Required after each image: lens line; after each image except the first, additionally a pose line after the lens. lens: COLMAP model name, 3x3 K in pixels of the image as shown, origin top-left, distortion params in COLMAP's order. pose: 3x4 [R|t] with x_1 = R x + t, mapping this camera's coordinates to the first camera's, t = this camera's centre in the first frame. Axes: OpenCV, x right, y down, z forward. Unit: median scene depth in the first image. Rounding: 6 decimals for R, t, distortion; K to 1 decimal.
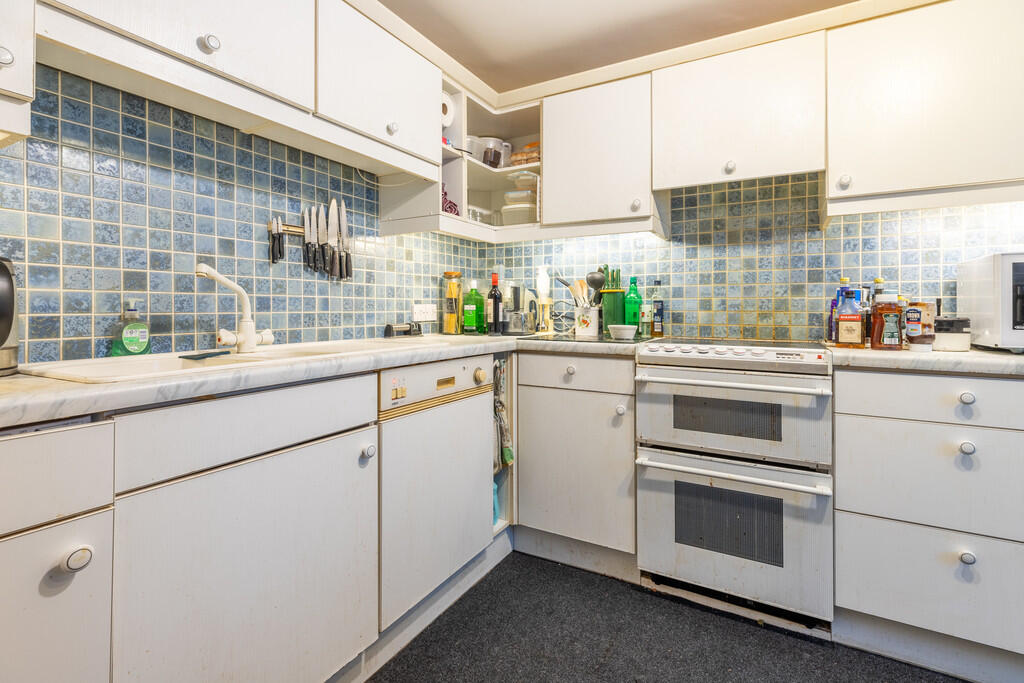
lens RADIAL K [[475.2, 0, 525.1], [0, 475.2, 307.7], [0, 0, 1]] dist [-0.002291, -0.000984]
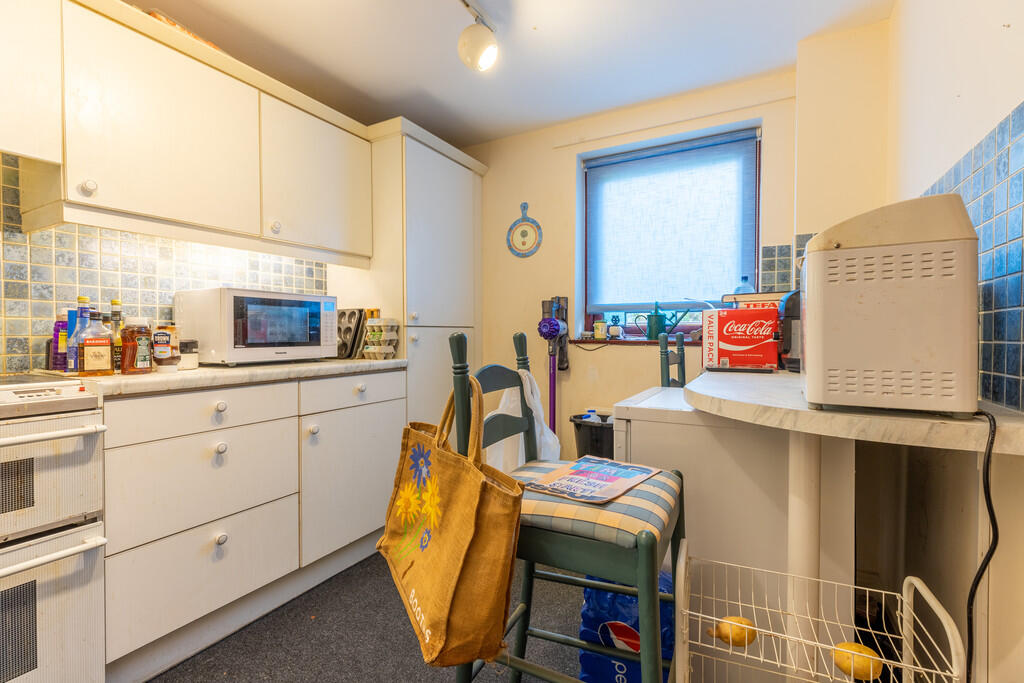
lens RADIAL K [[475.2, 0, 511.9], [0, 475.2, 340.3], [0, 0, 1]] dist [-0.002291, -0.000984]
pose [[-0.035664, -0.018224, 0.999198, -0.247701], [-0.001497, 0.999834, 0.018183, 0.000321], [-0.999363, -0.000847, -0.035685, 0.263909]]
